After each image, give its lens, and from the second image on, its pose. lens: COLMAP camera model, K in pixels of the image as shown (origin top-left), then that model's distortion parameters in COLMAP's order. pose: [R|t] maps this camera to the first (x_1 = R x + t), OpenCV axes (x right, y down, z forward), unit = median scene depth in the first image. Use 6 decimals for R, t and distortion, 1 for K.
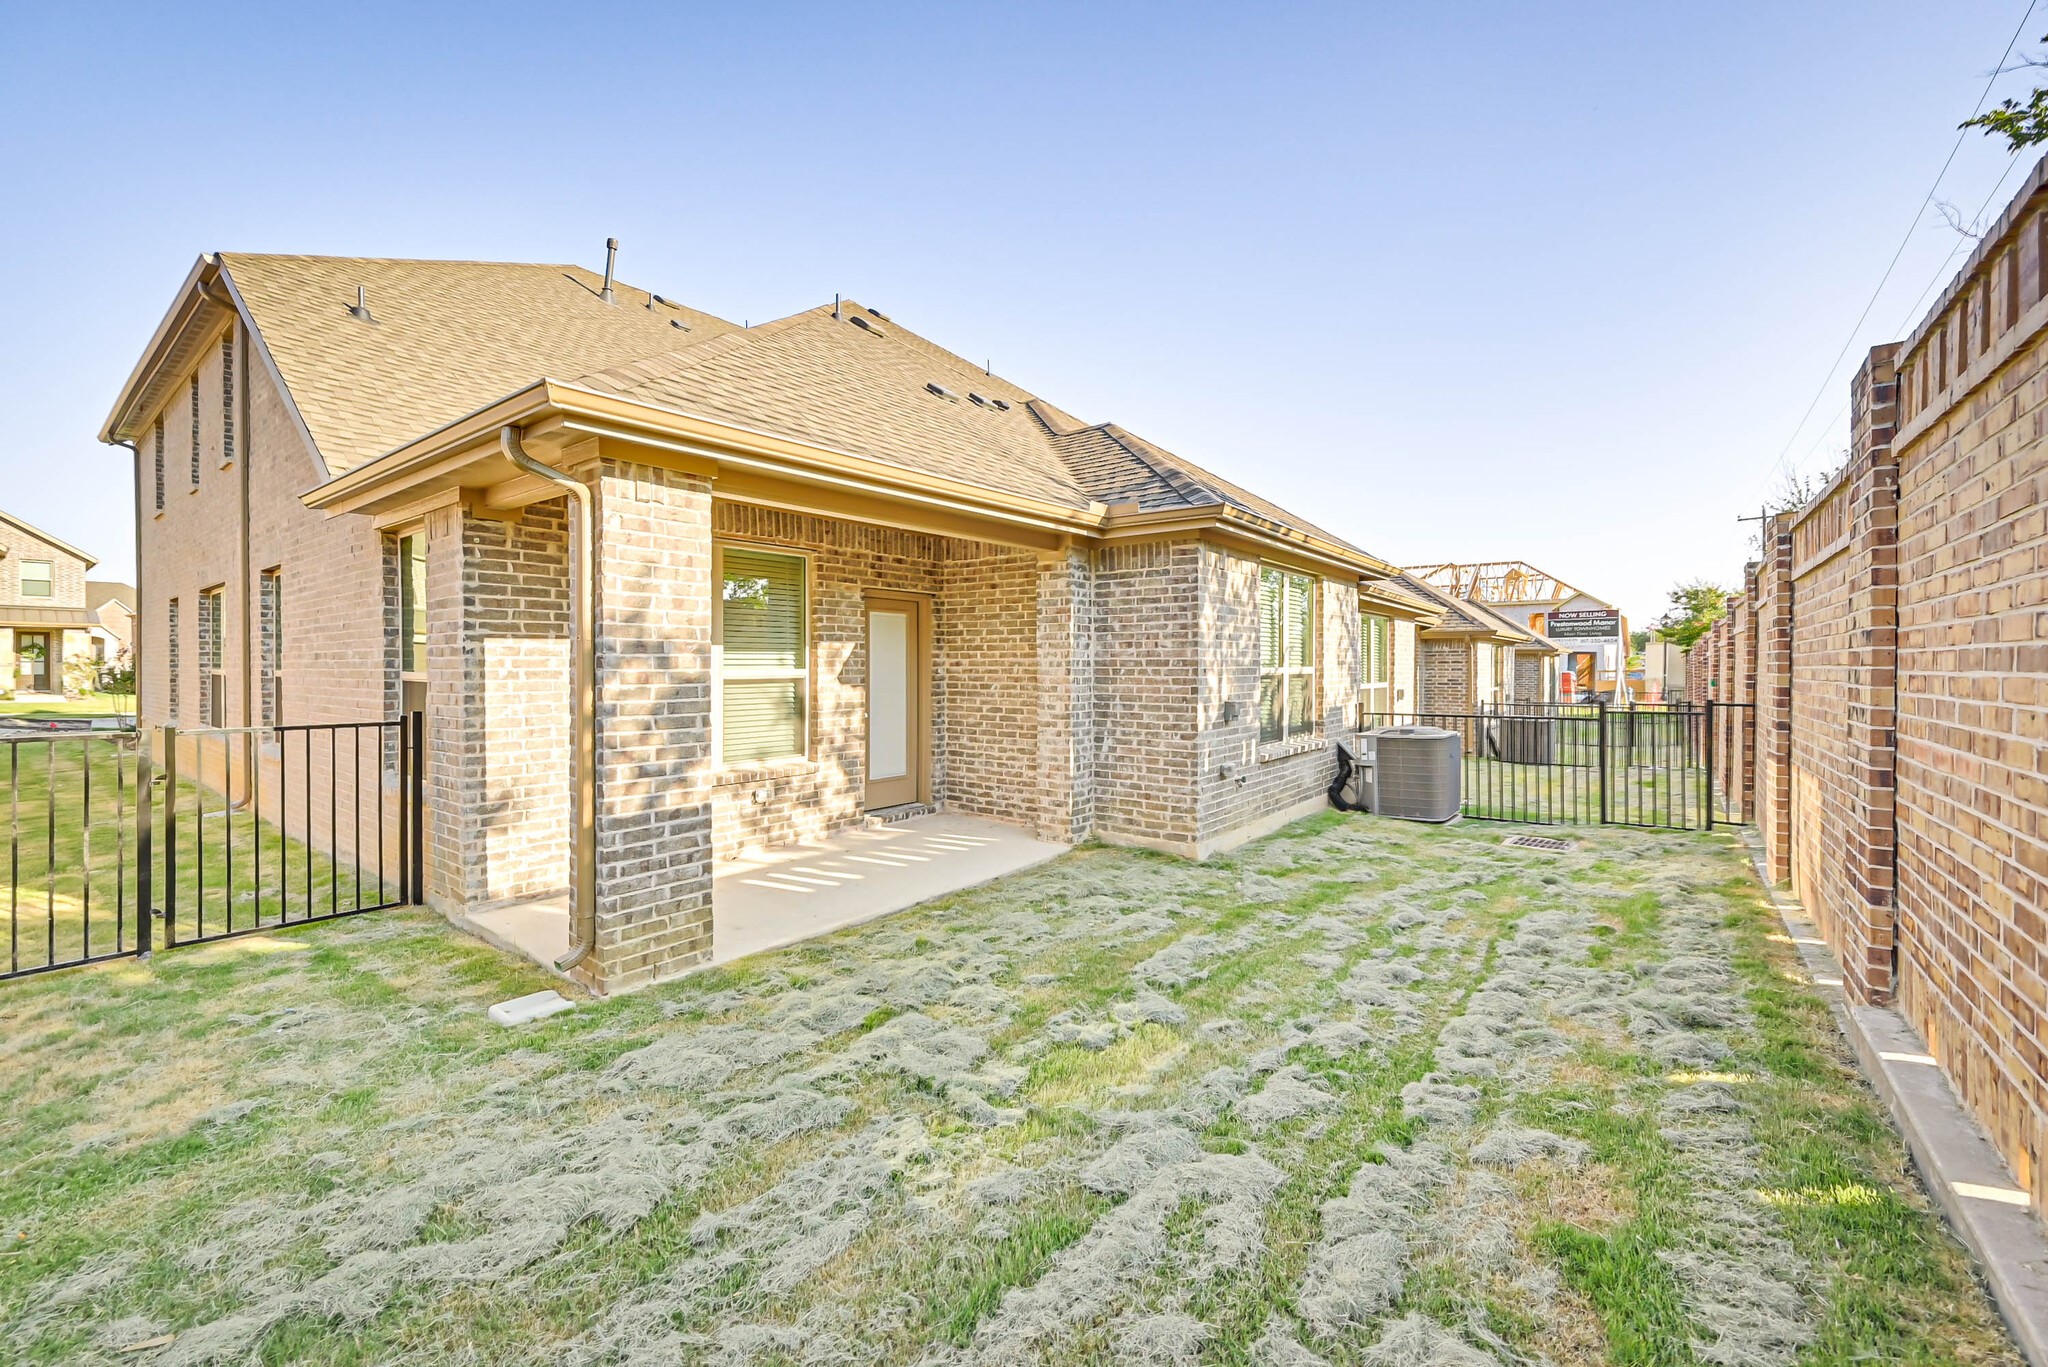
lens RADIAL K [[826.2, 0, 1026.8], [0, 826.2, 670.1], [0, 0, 1]] dist [0.002031, -0.000002]
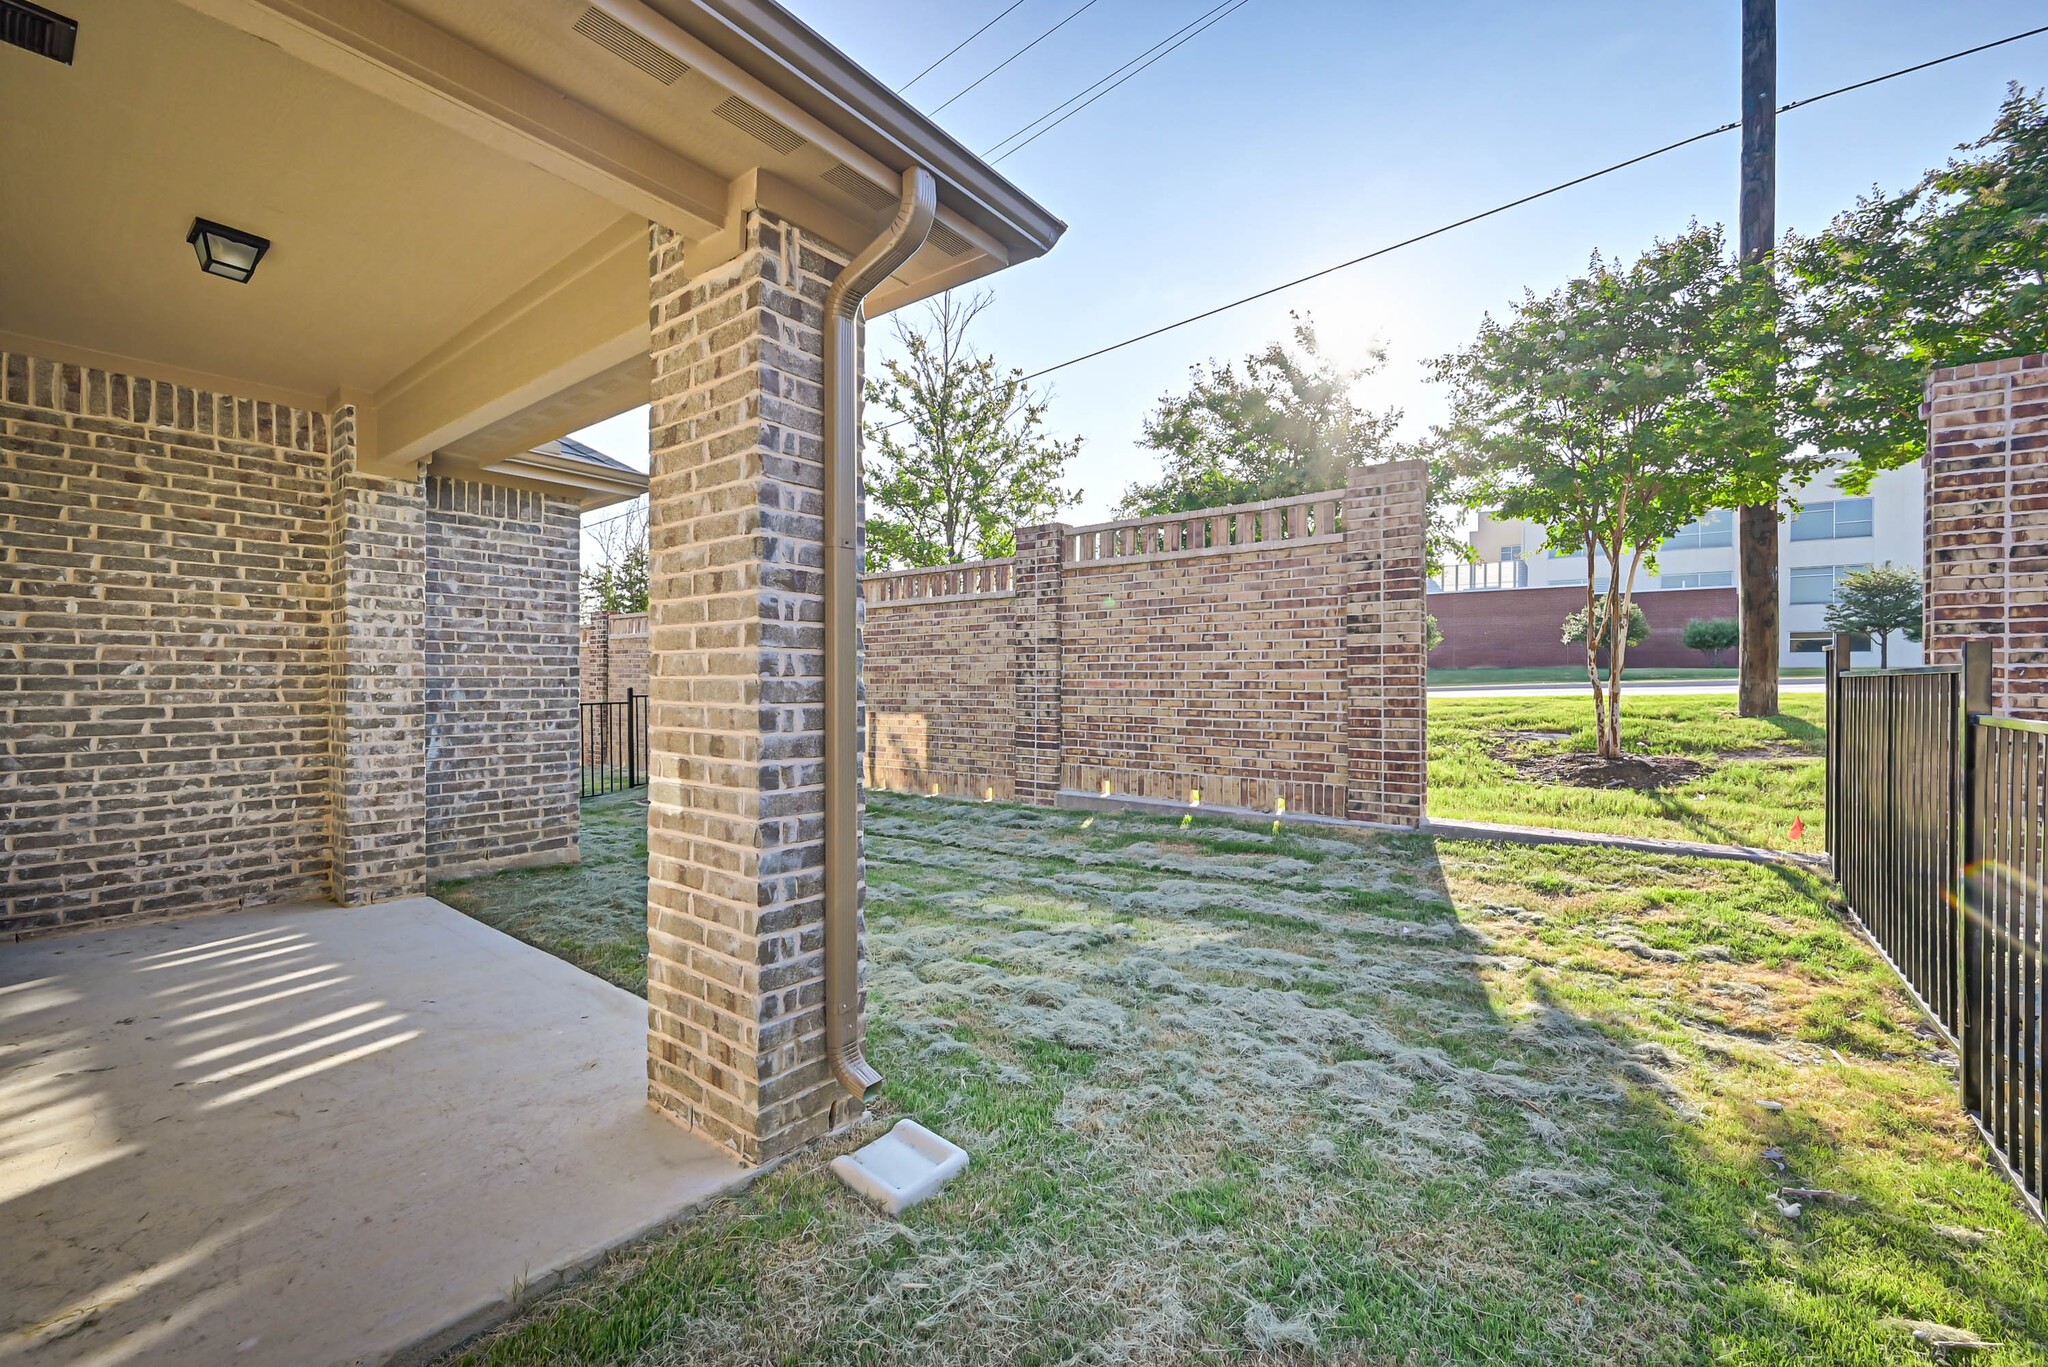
lens RADIAL K [[826.2, 0, 1026.1], [0, 826.2, 685.1], [0, 0, 1]] dist [0.002031, -0.000002]
pose [[0.002044, -0.005774, 0.999981, -0.650245], [0.006343, 0.999963, 0.005761, 0.035694], [-0.999978, 0.006331, 0.002081, 0.495678]]
